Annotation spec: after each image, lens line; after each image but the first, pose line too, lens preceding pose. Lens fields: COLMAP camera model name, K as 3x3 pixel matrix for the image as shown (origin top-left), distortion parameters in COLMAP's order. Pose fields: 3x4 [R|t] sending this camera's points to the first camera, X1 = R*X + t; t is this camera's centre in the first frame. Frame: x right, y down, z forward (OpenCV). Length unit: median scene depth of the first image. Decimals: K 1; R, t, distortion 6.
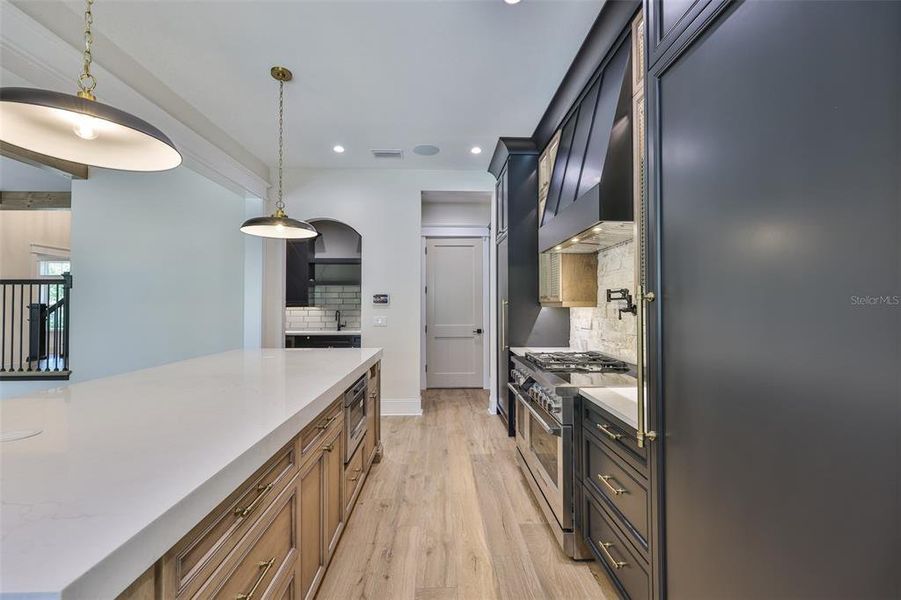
lens RADIAL K [[382.6, 0, 450.5], [0, 382.6, 300.0], [0, 0, 1]] dist [0.000020, 0.000085]
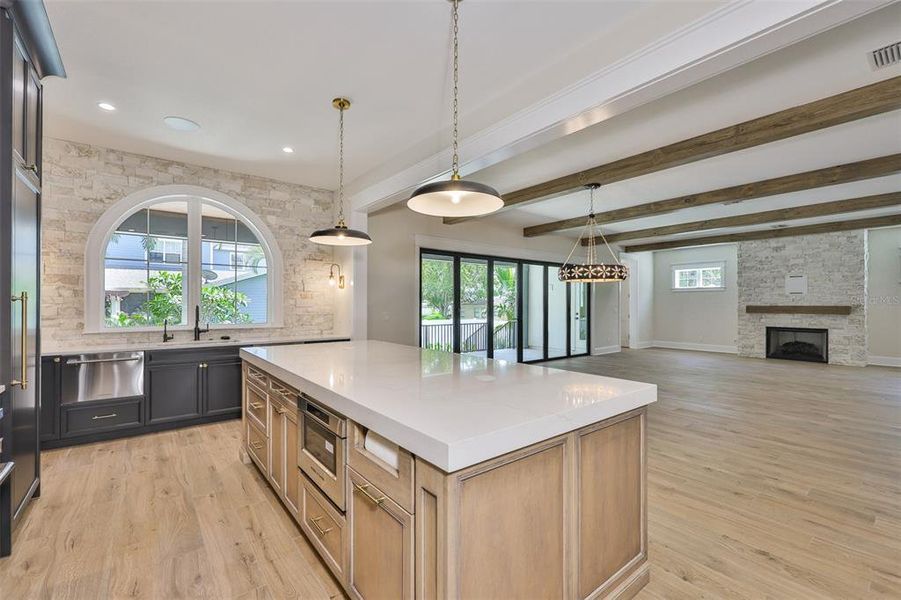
lens RADIAL K [[395.2, 0, 450.2], [0, 395.2, 304.0], [0, 0, 1]] dist [0.000396, -0.000010]
pose [[-0.807374, -0.000895, -0.590039, 0.013106], [0.008423, 0.999879, -0.013043, 0.026554], [0.589980, -0.015501, -0.807269, 1.888809]]
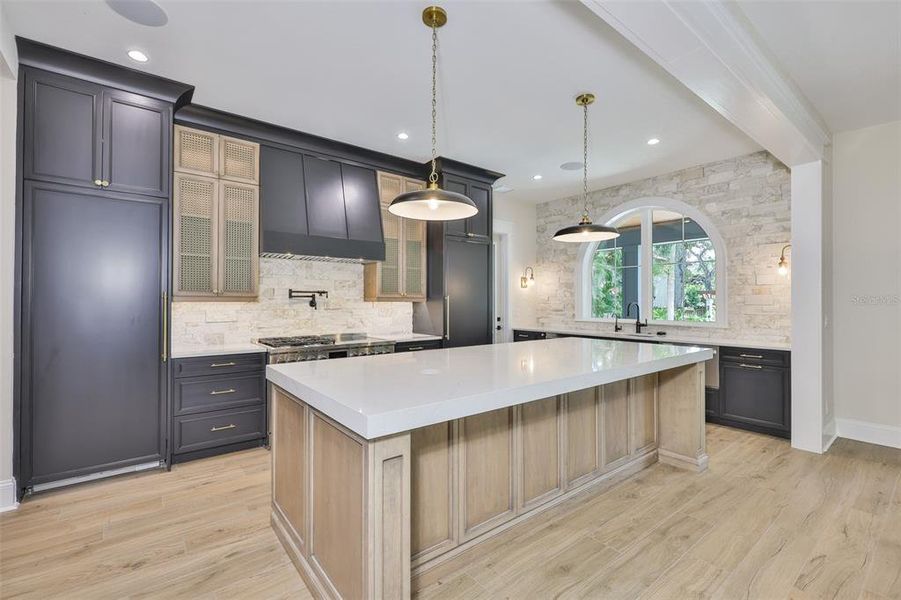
lens RADIAL K [[382.6, 0, 450.5], [0, 382.6, 300.0], [0, 0, 1]] dist [0.000020, 0.000085]
pose [[-0.598725, 0.003657, 0.800947, -1.336784], [-0.013478, 0.999802, -0.014640, 0.029910], [-0.800841, -0.019561, -0.598557, 1.710478]]
